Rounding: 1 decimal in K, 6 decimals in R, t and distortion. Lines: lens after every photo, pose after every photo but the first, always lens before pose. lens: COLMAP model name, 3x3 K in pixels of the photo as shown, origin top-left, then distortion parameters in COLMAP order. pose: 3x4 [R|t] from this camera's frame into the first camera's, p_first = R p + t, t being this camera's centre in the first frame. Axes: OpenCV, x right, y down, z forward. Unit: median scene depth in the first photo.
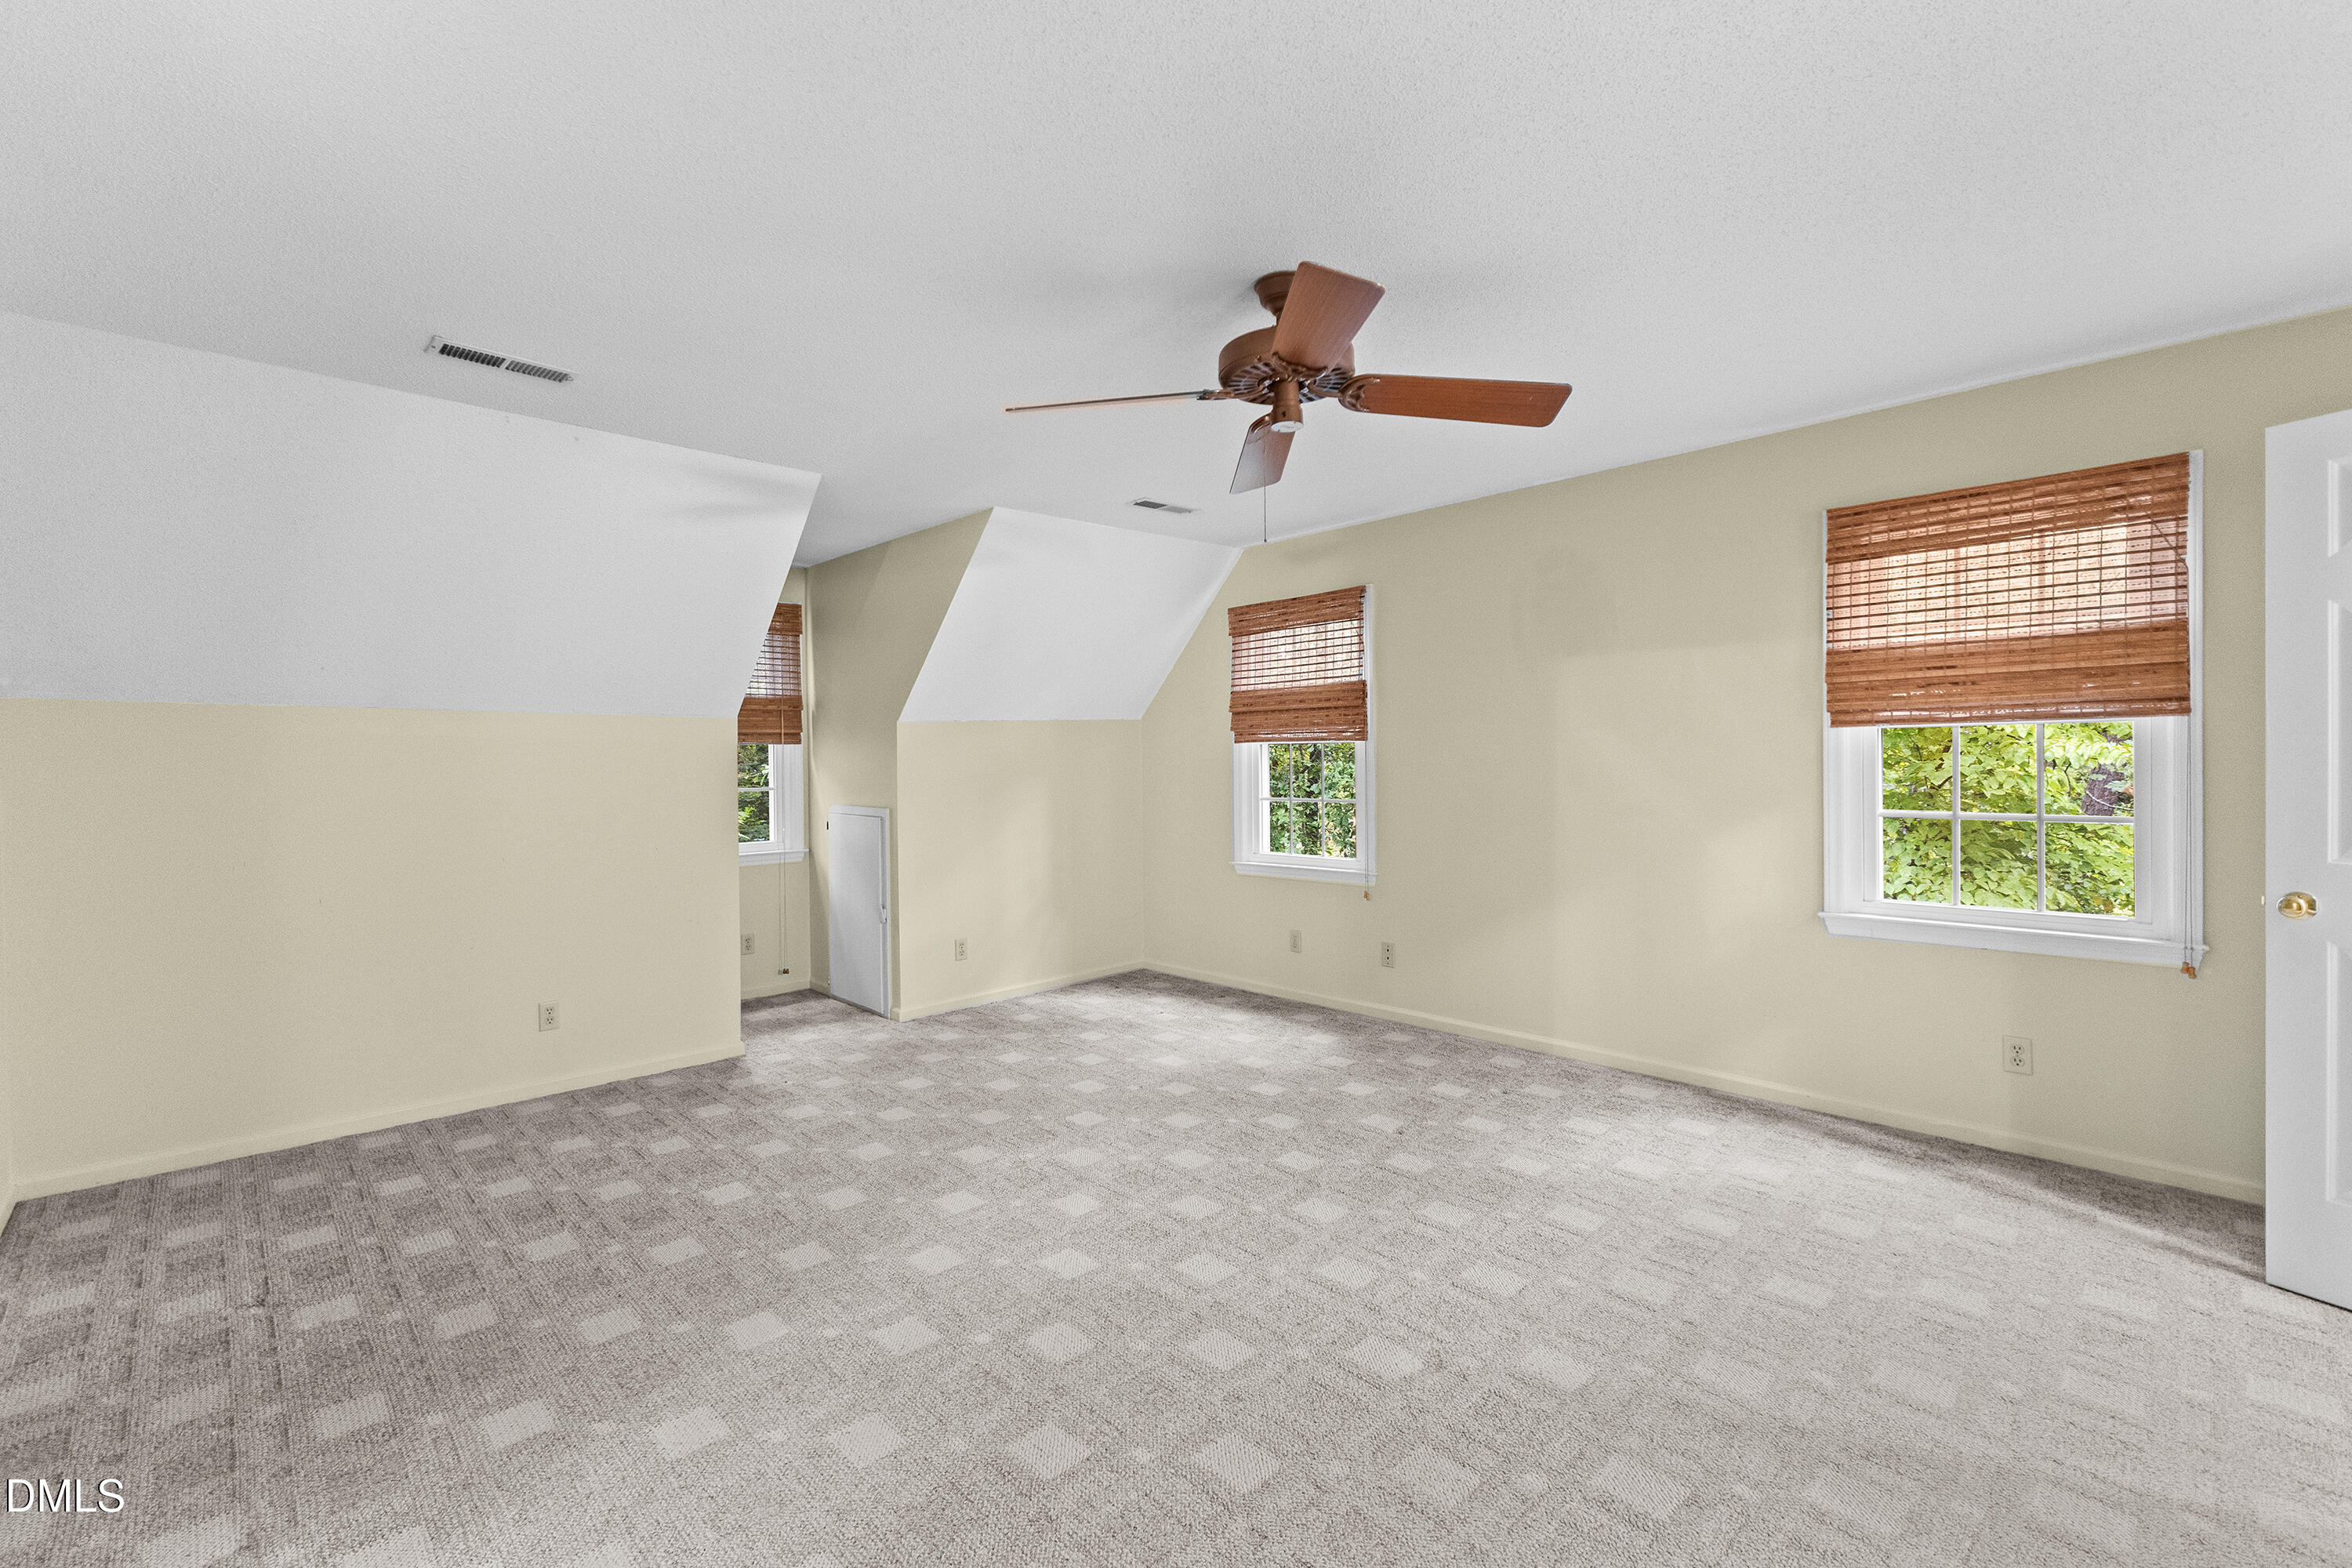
lens RADIAL K [[1015.7, 0, 1179.4], [0, 1015.7, 770.4], [0, 0, 1]] dist [0.012166, -0.002521]
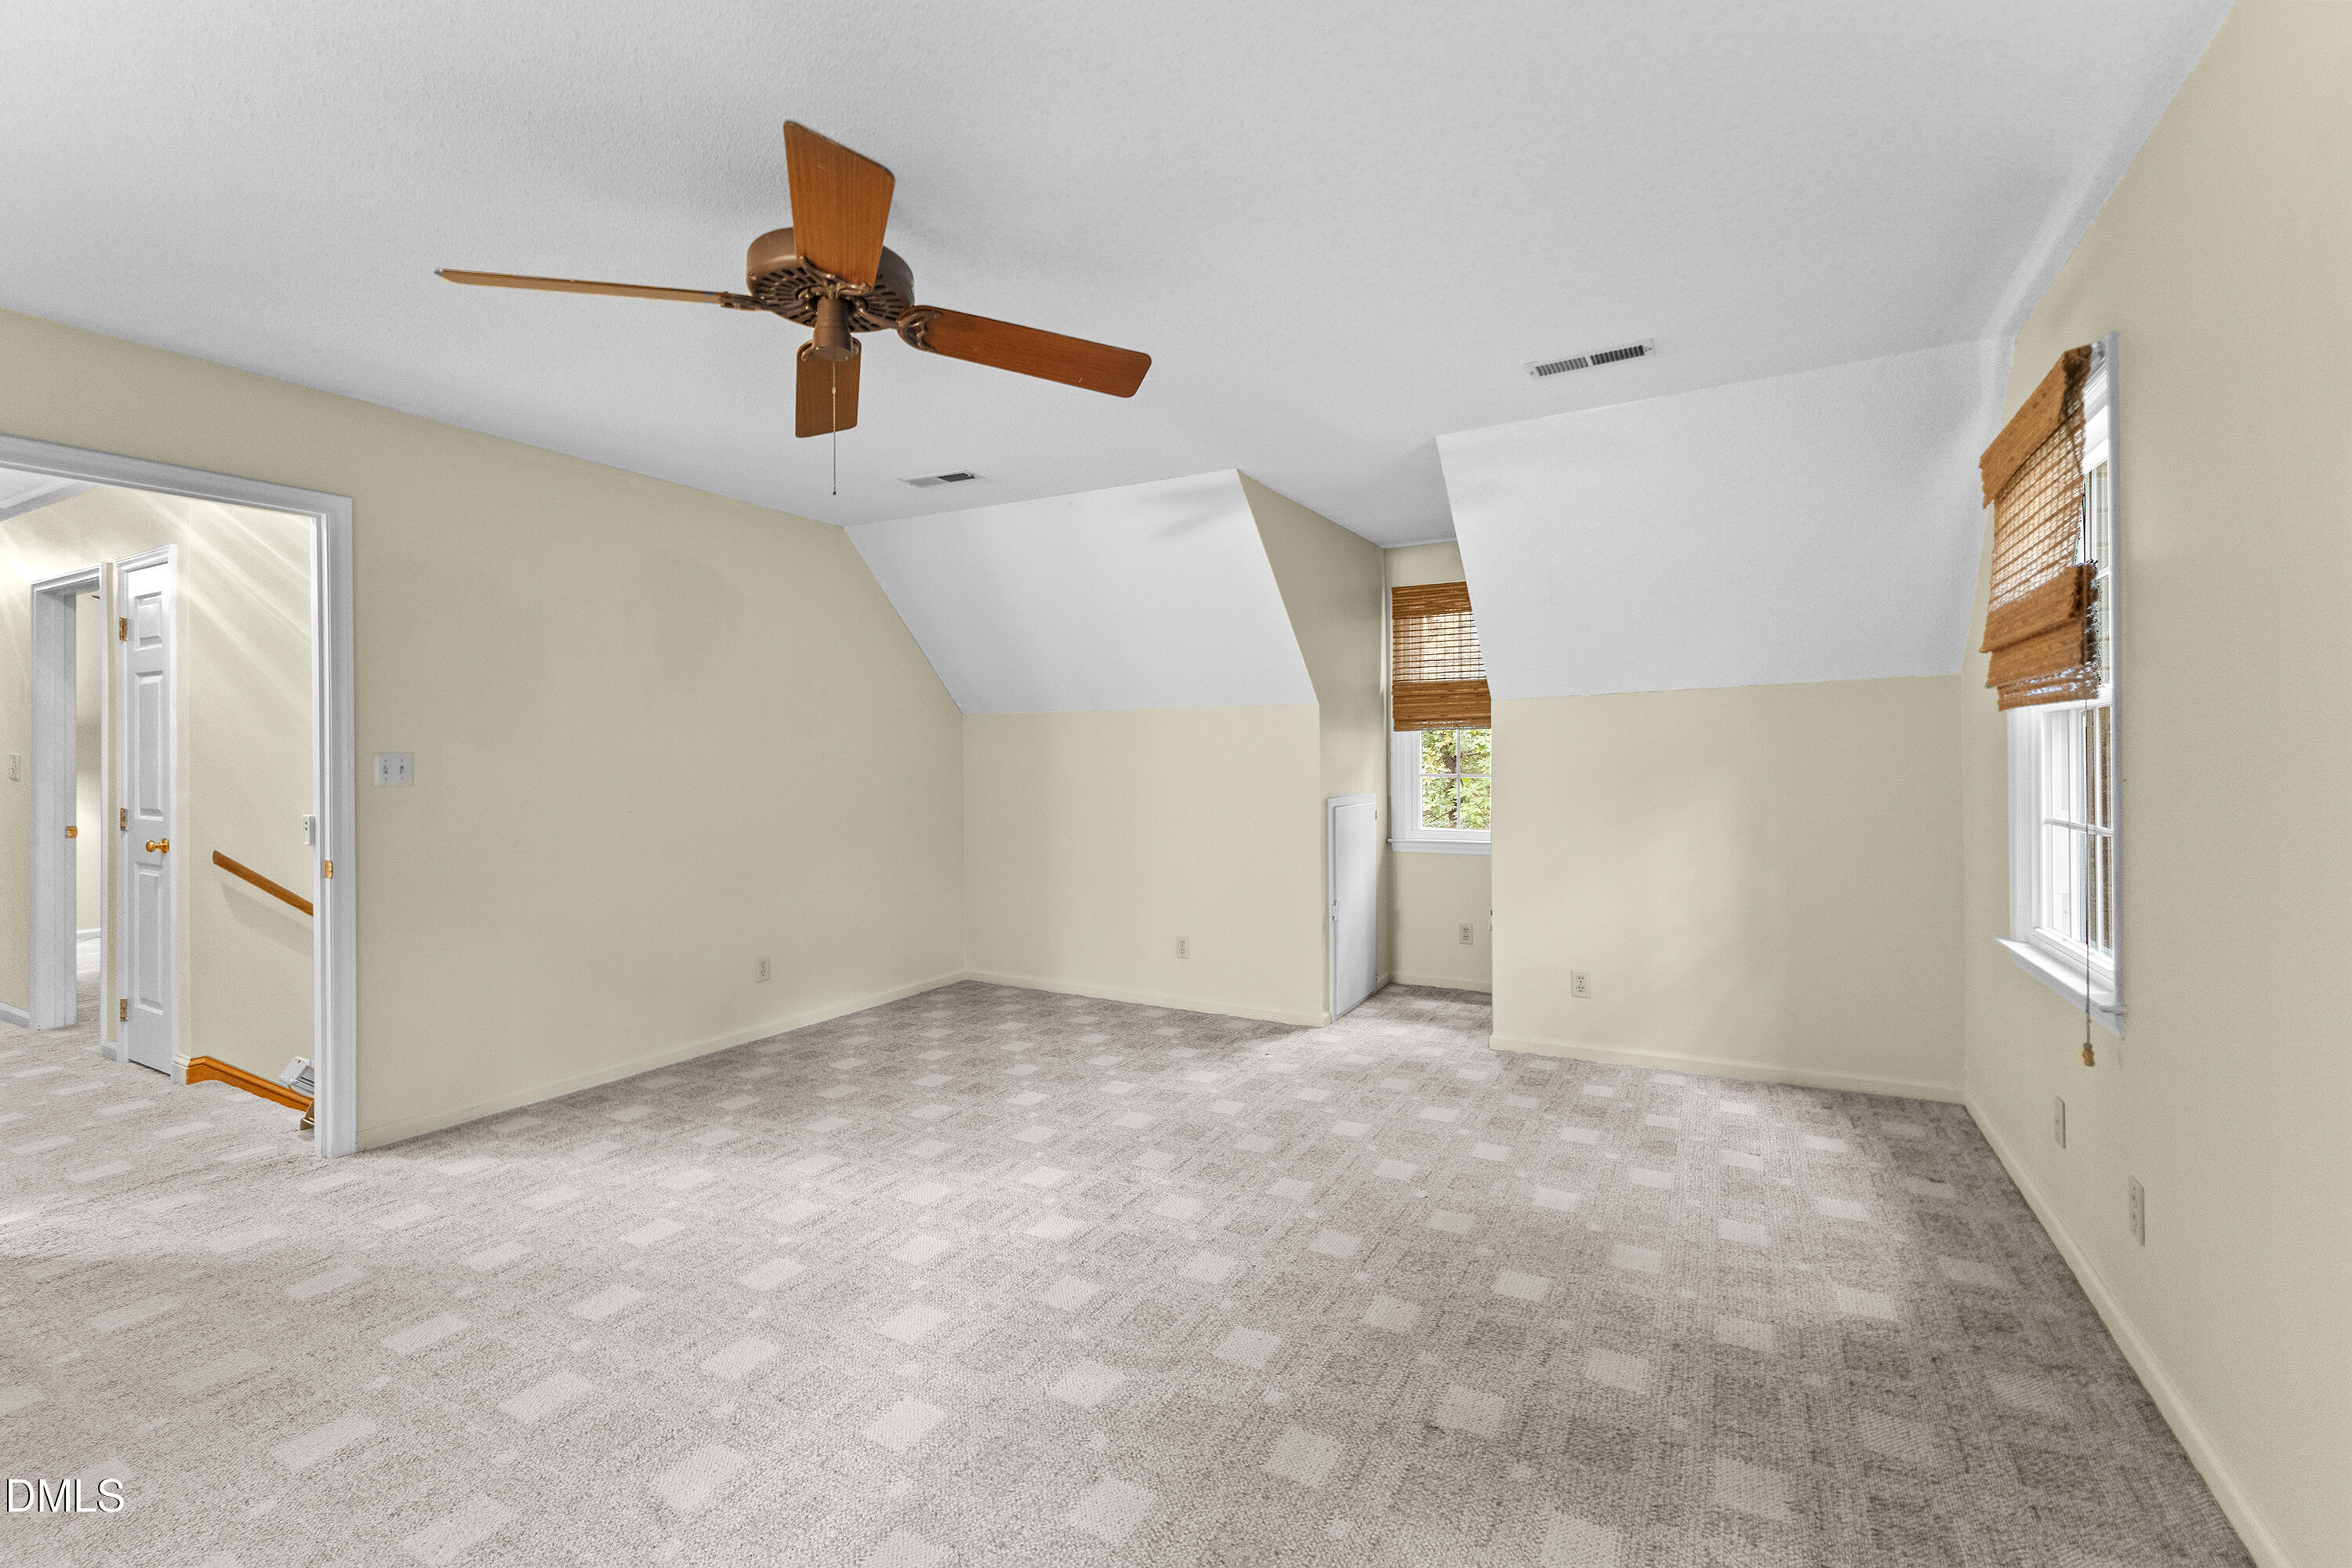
lens RADIAL K [[1015.7, 0, 1160.7], [0, 1015.7, 770.1], [0, 0, 1]] dist [0.012166, -0.002521]
pose [[0.296259, 0.019689, -0.954905, 0.650324], [-0.007184, 0.999805, 0.018386, -0.005304], [0.955081, 0.001413, 0.296343, 0.663026]]
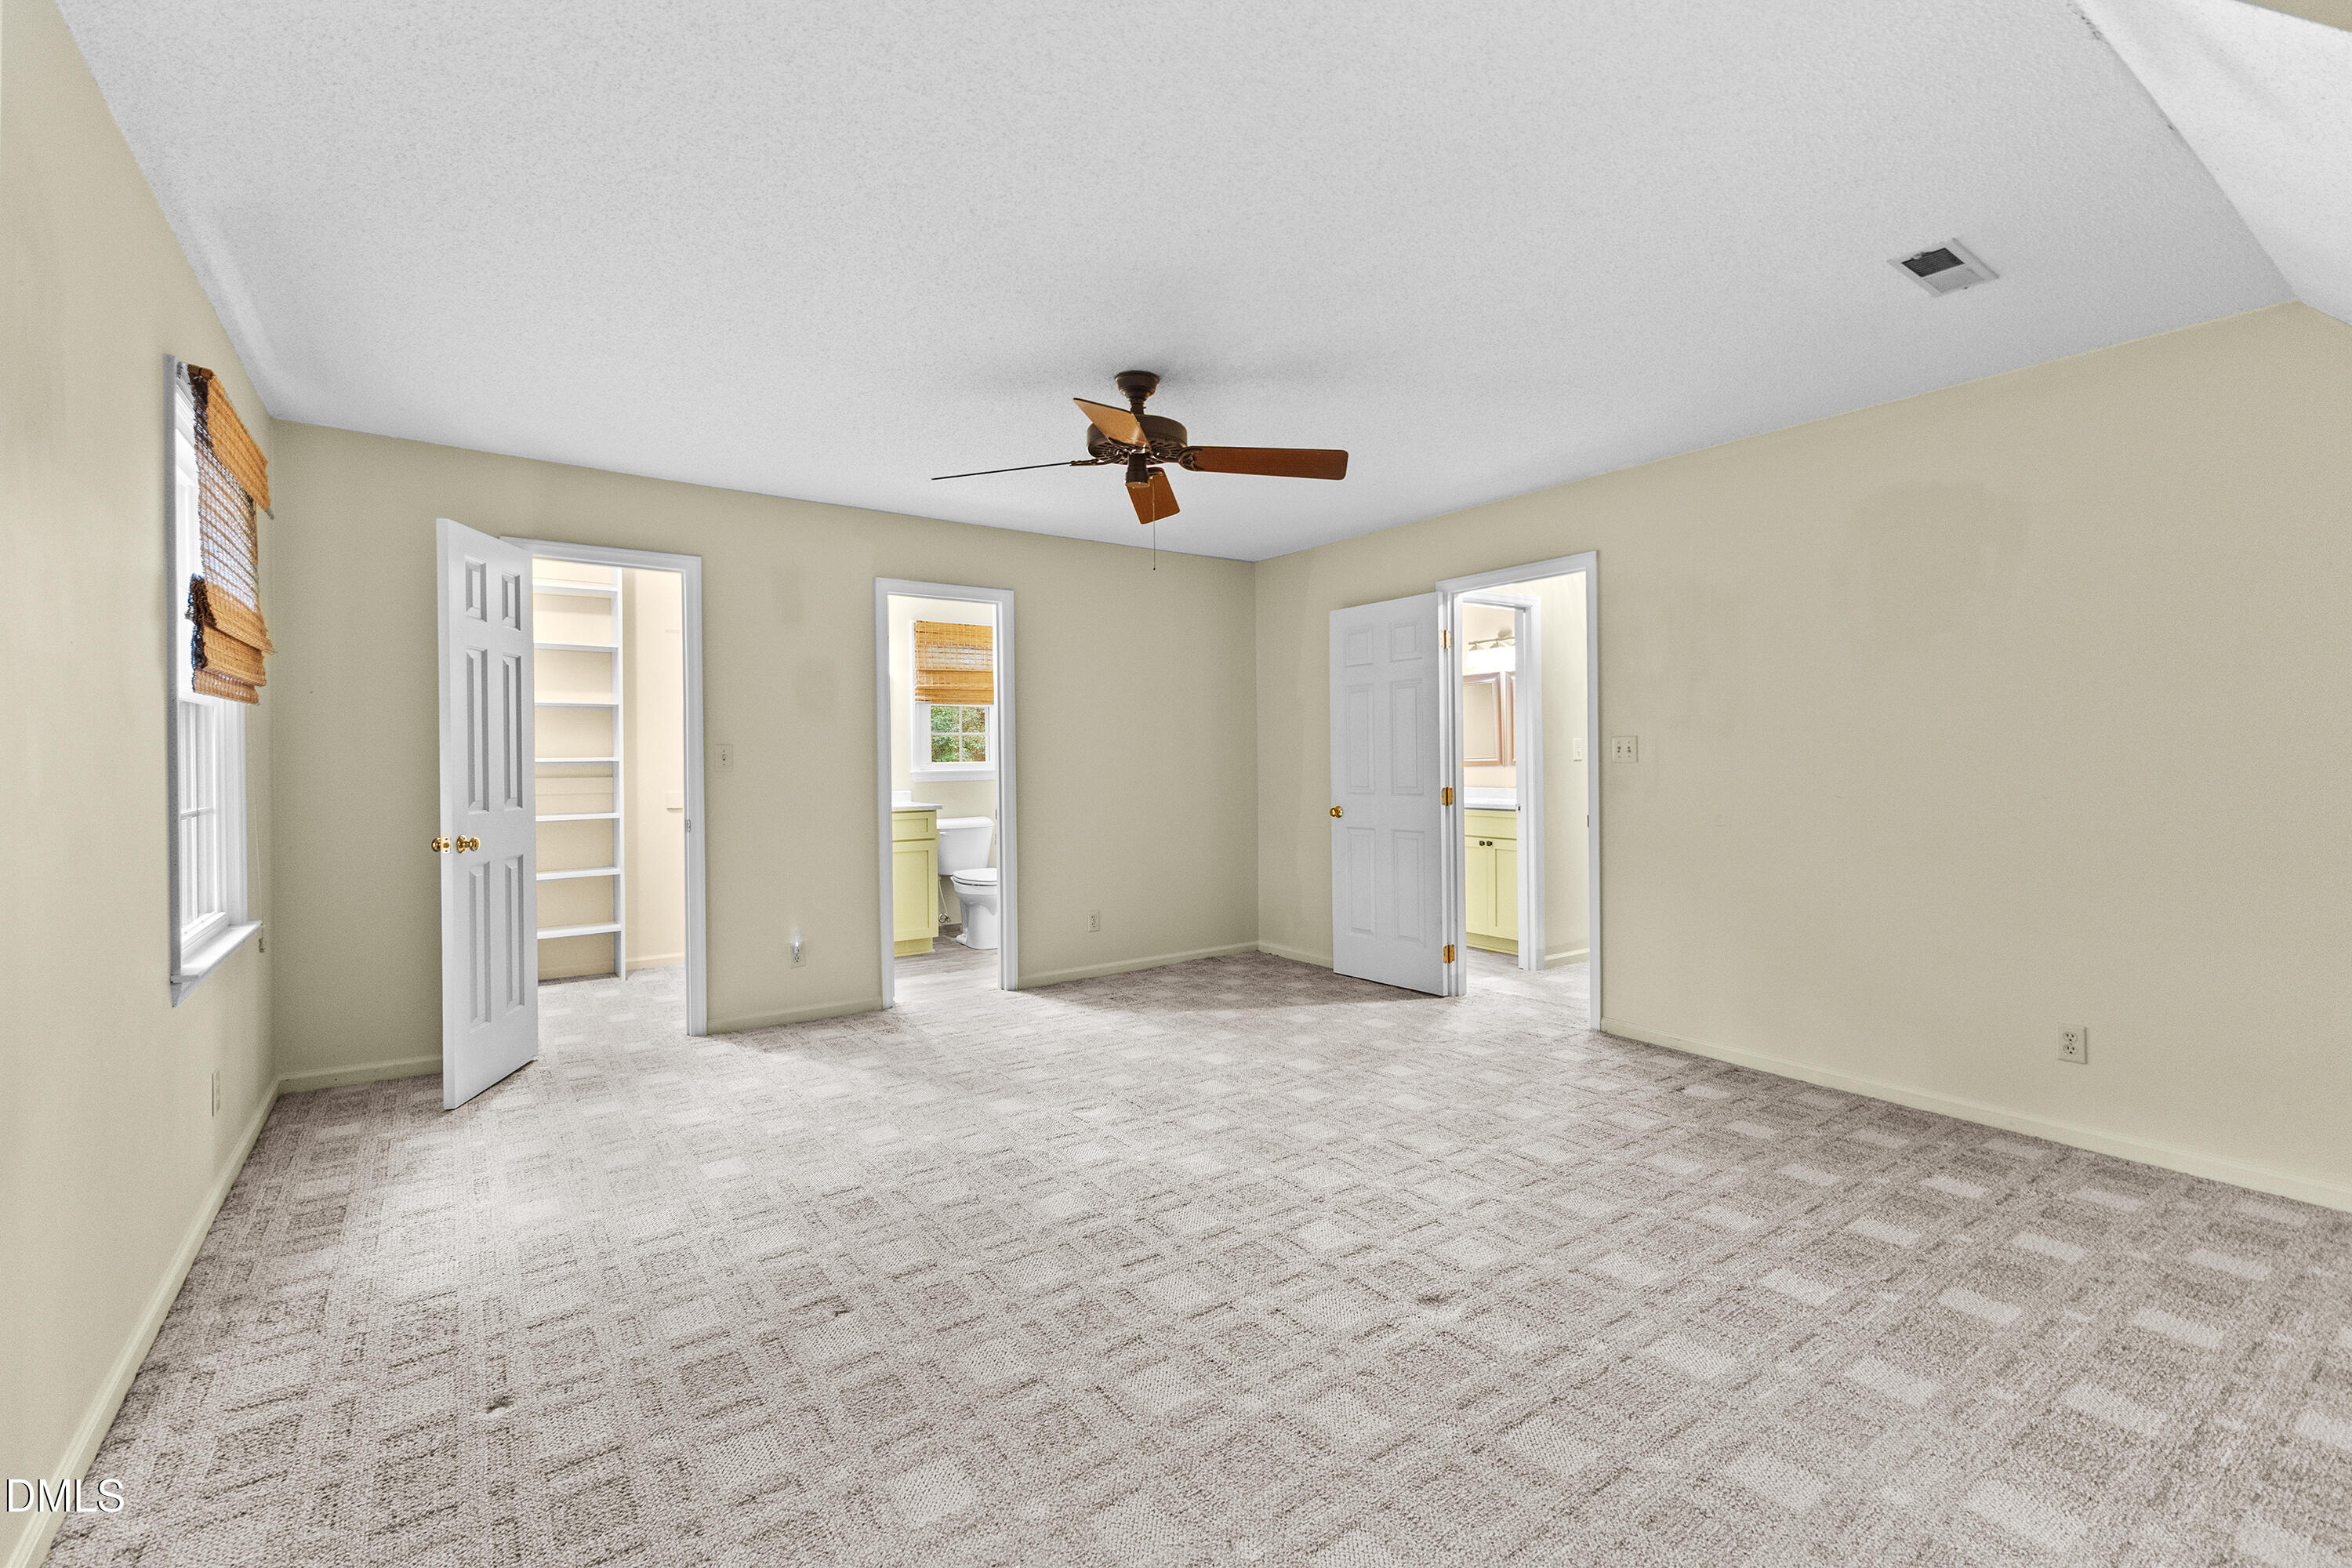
lens RADIAL K [[1015.7, 0, 1182.5], [0, 1015.7, 764.2], [0, 0, 1]] dist [0.012166, -0.002521]
pose [[-0.990500, 0.017194, 0.136437, -0.084480], [0.019068, 0.999741, 0.012439, 0.009675], [-0.136188, 0.014922, -0.990571, 1.516574]]
